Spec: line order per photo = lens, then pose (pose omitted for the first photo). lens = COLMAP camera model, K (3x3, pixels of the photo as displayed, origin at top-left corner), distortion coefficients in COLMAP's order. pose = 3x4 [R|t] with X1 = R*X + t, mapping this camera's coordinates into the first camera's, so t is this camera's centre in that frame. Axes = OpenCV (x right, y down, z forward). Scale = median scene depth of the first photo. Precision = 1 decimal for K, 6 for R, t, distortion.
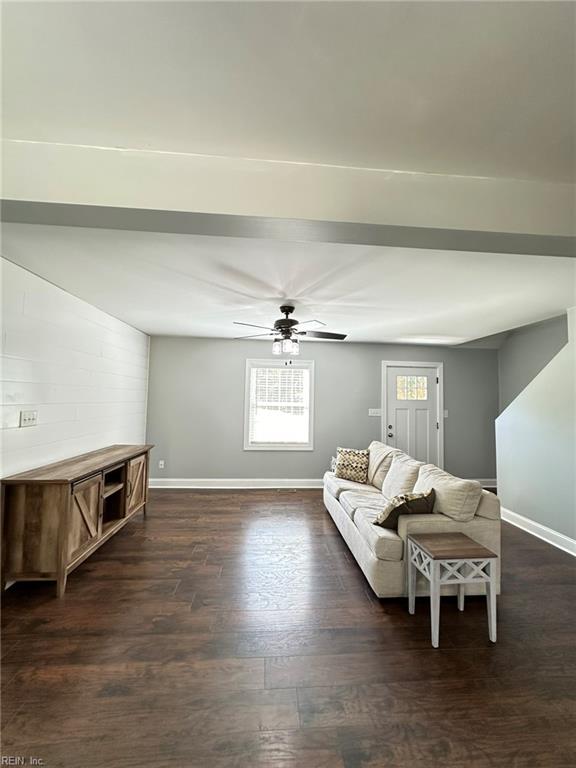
lens RADIAL K [[306.4, 0, 289.5], [0, 306.4, 388.7], [0, 0, 1]] dist [-0.001336, -0.000145]
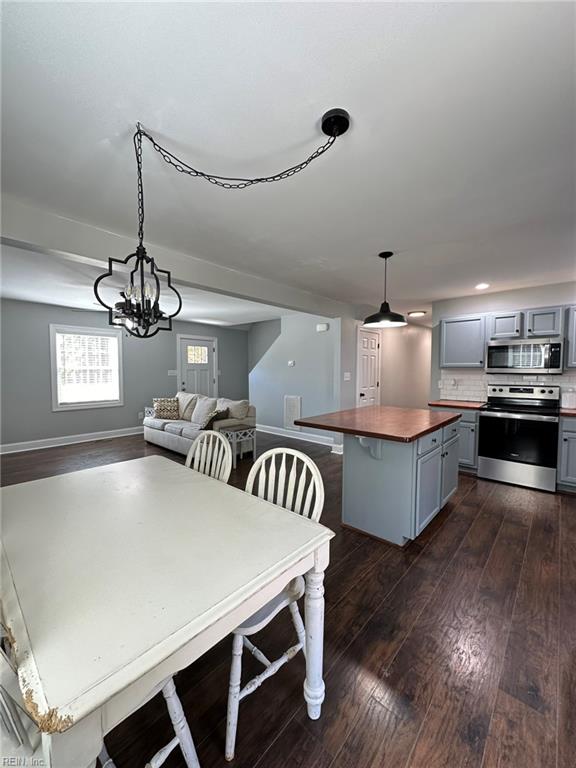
lens RADIAL K [[306.4, 0, 289.8], [0, 306.4, 379.0], [0, 0, 1]] dist [-0.001336, -0.000145]
pose [[0.724608, -0.040206, 0.687987, -0.350008], [-0.014848, 0.997154, 0.073912, -0.001695], [-0.689001, -0.063772, 0.721949, -0.405062]]
